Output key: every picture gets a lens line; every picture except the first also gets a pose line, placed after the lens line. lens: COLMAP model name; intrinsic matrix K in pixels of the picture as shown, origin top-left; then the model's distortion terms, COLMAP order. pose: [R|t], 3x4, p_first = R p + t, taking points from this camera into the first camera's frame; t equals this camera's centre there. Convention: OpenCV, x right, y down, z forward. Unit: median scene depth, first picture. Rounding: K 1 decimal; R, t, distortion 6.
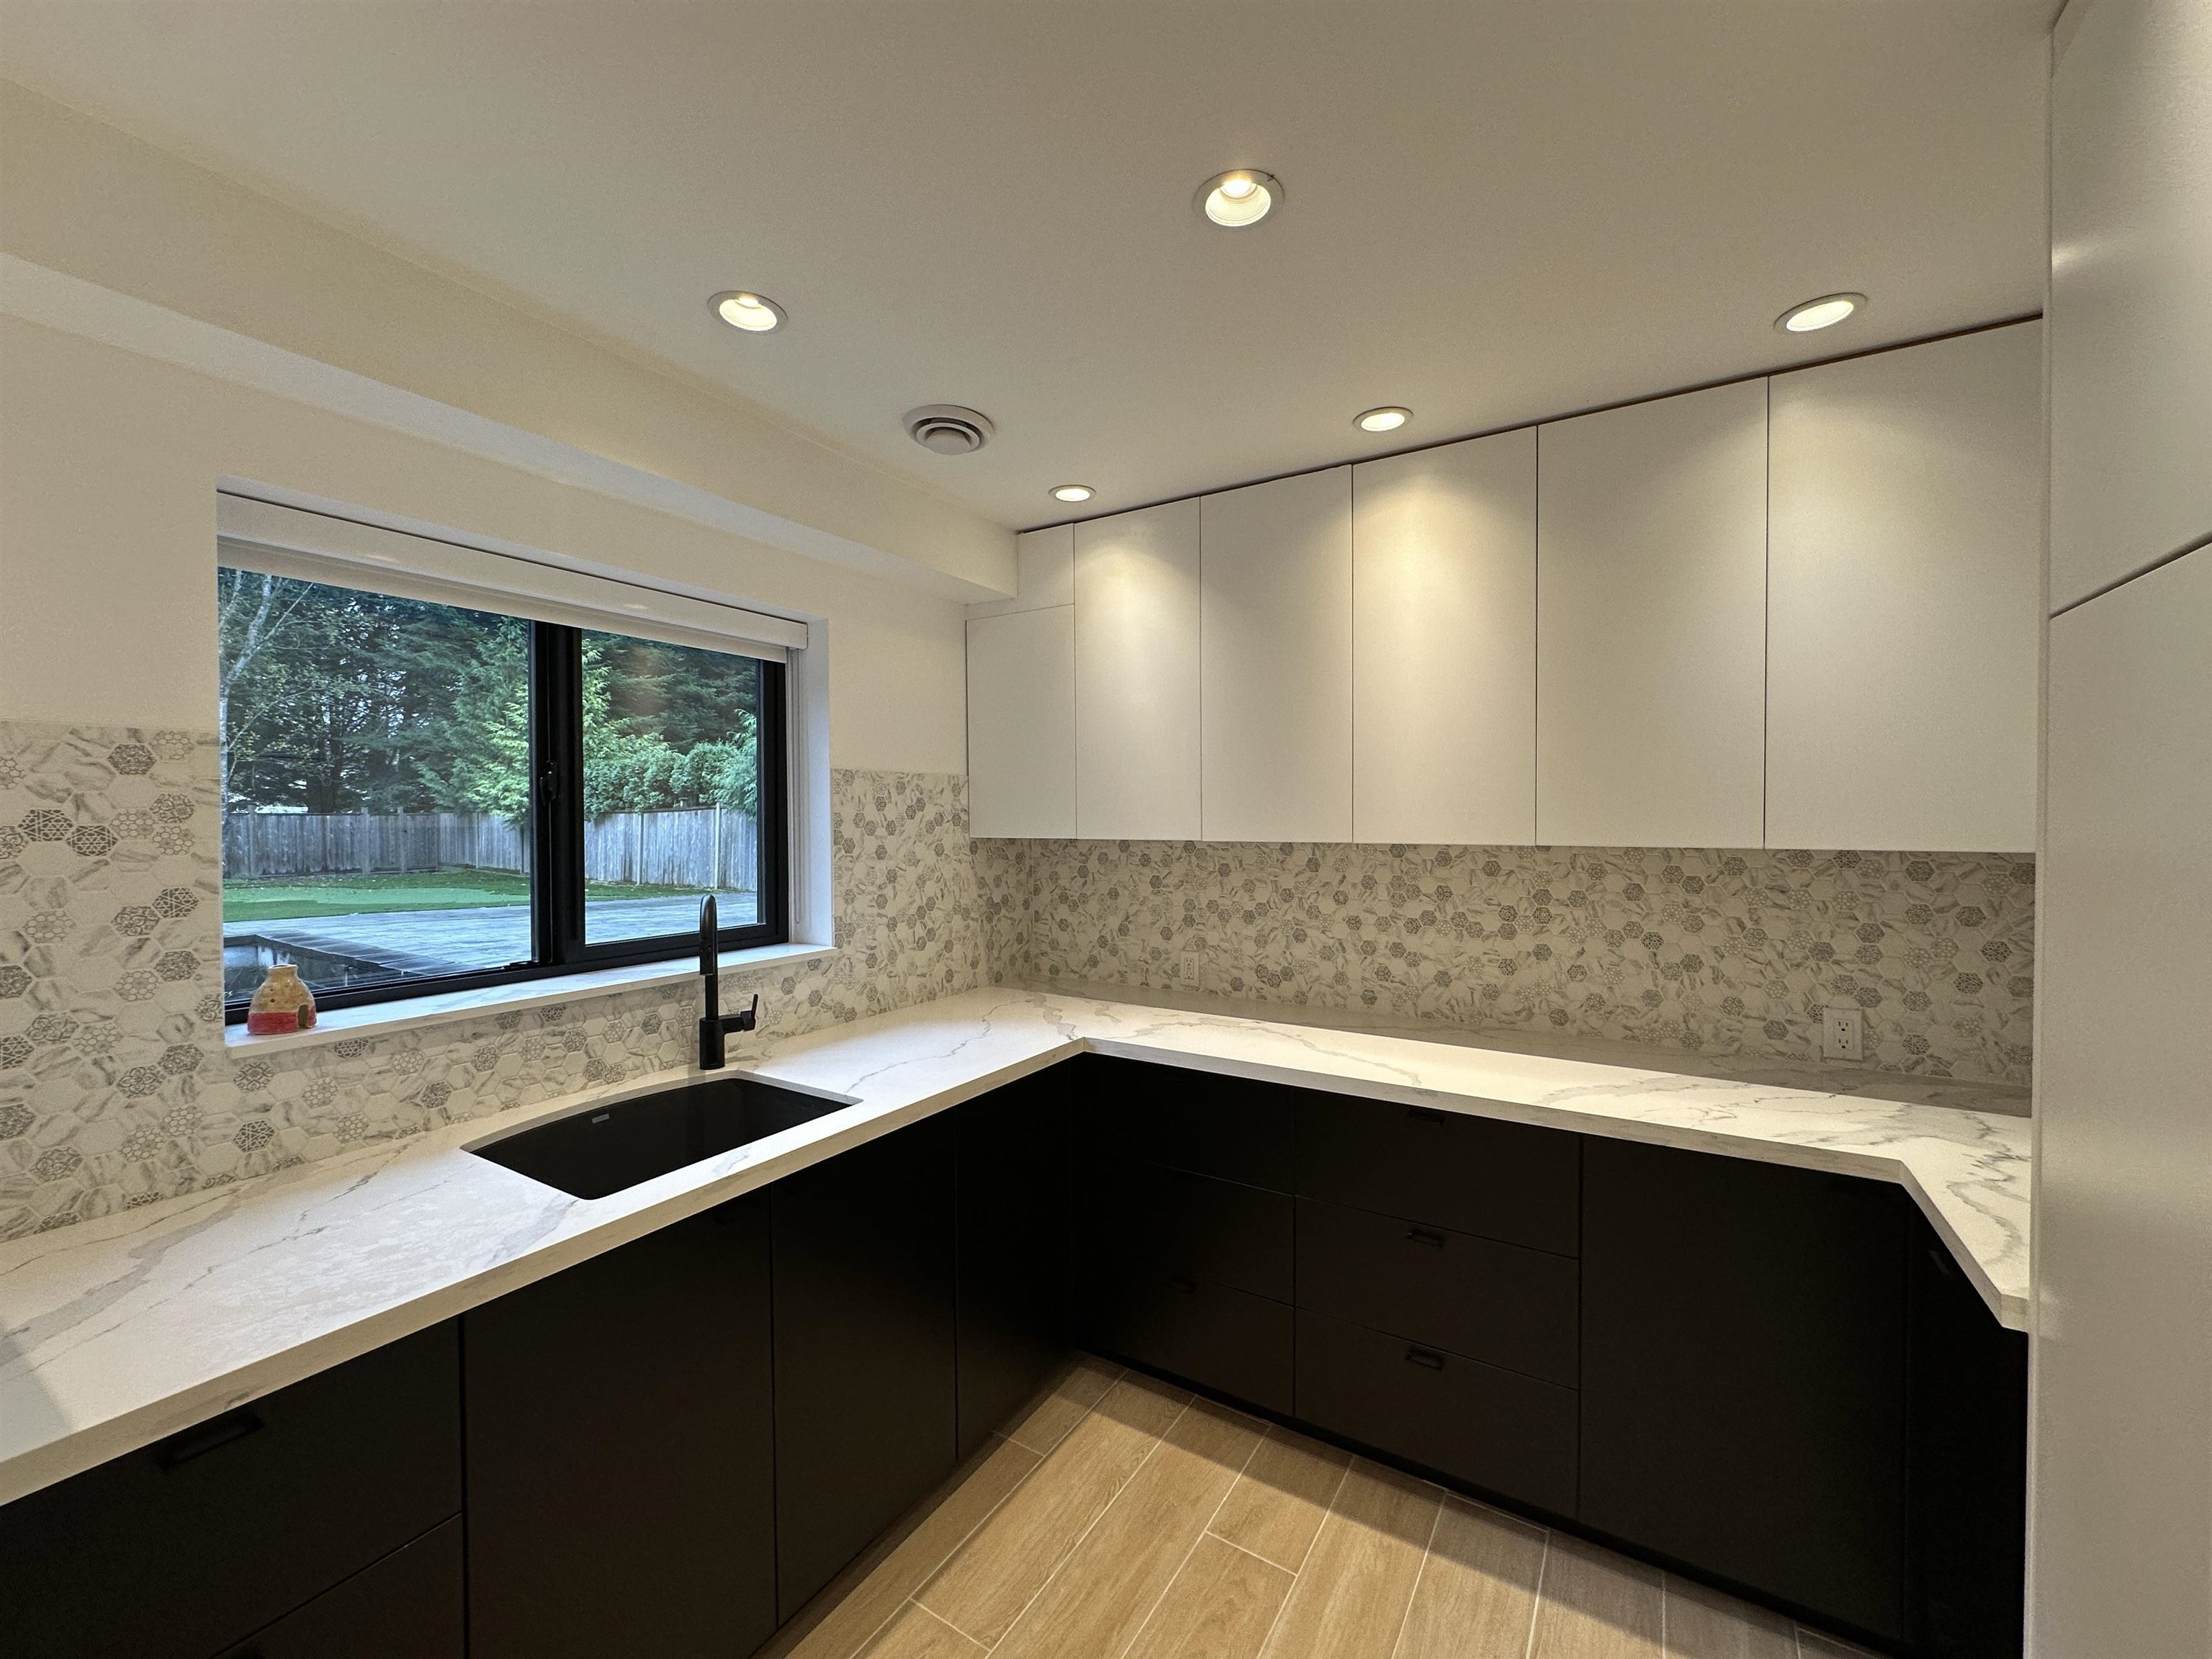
lens RADIAL K [[877.5, 0, 1106.0], [0, 877.5, 829.5], [0, 0, 1]] dist [-0.005726, -0.000033]
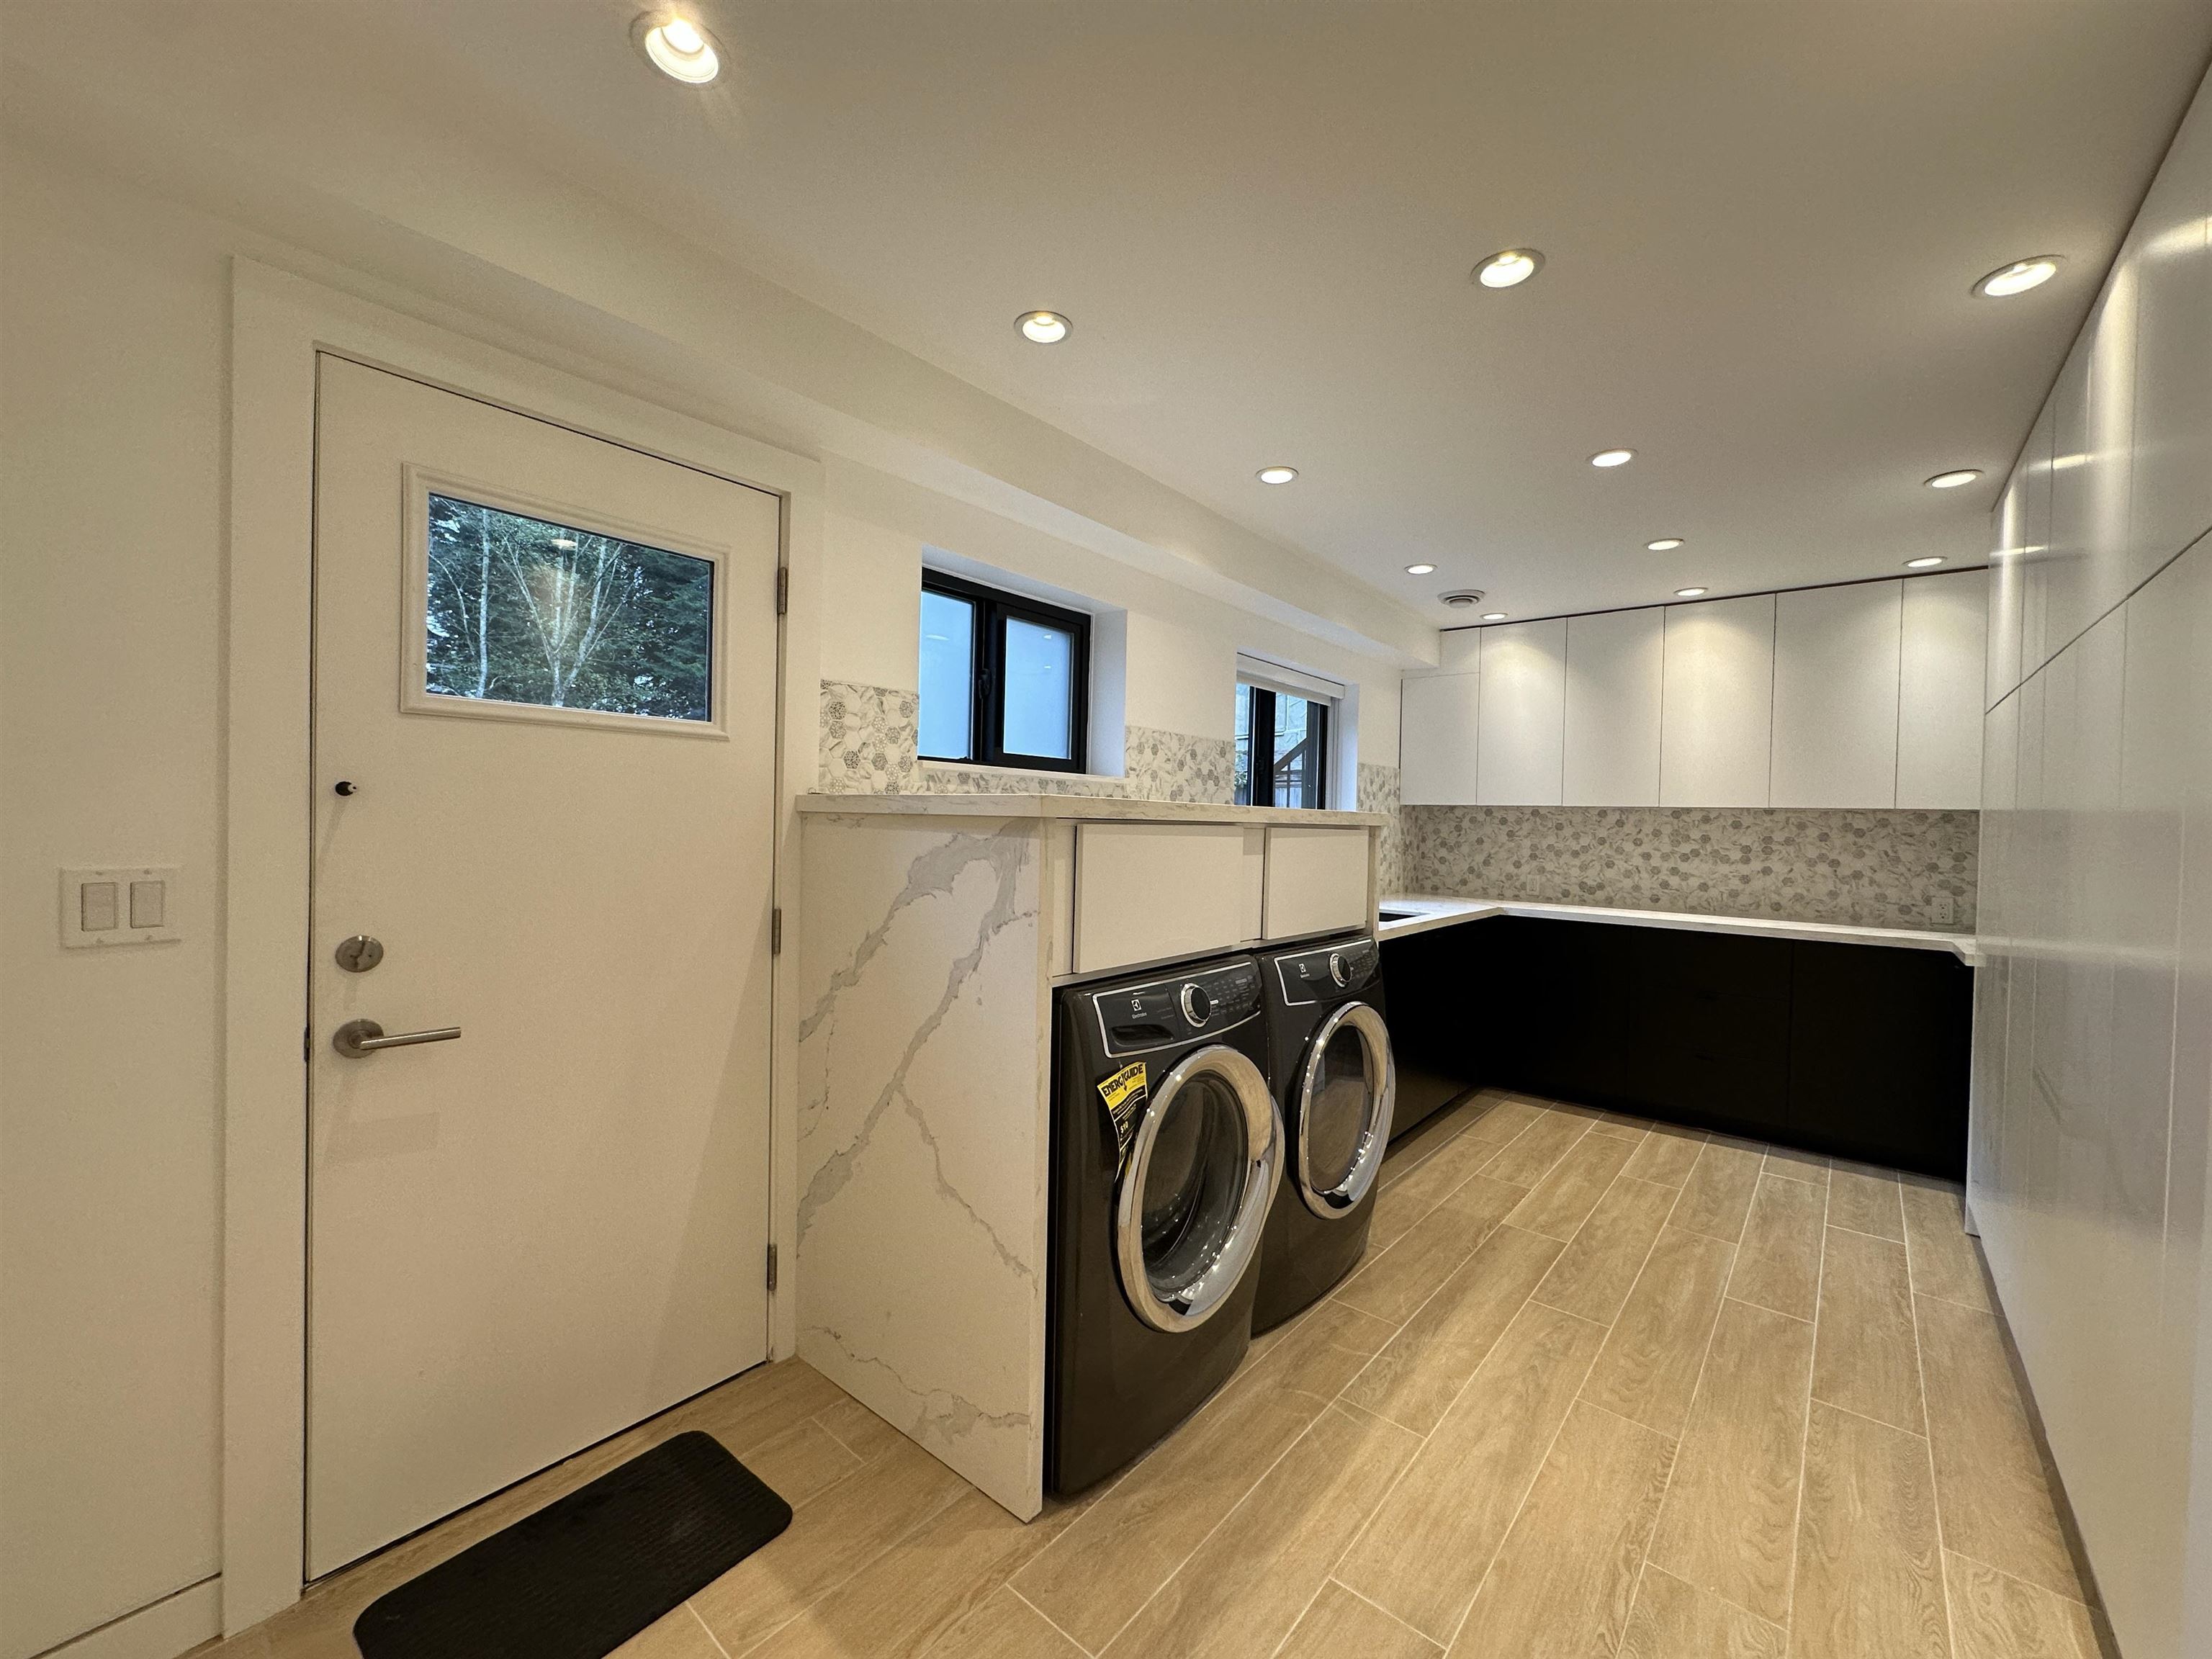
lens RADIAL K [[877.5, 0, 1106.0], [0, 877.5, 829.5], [0, 0, 1]] dist [-0.005726, -0.000033]
pose [[0.988754, 0.028992, -0.146712, -0.557083], [-0.029868, 0.999547, -0.003770, 0.096976], [0.146536, 0.008110, 0.989172, -0.933642]]
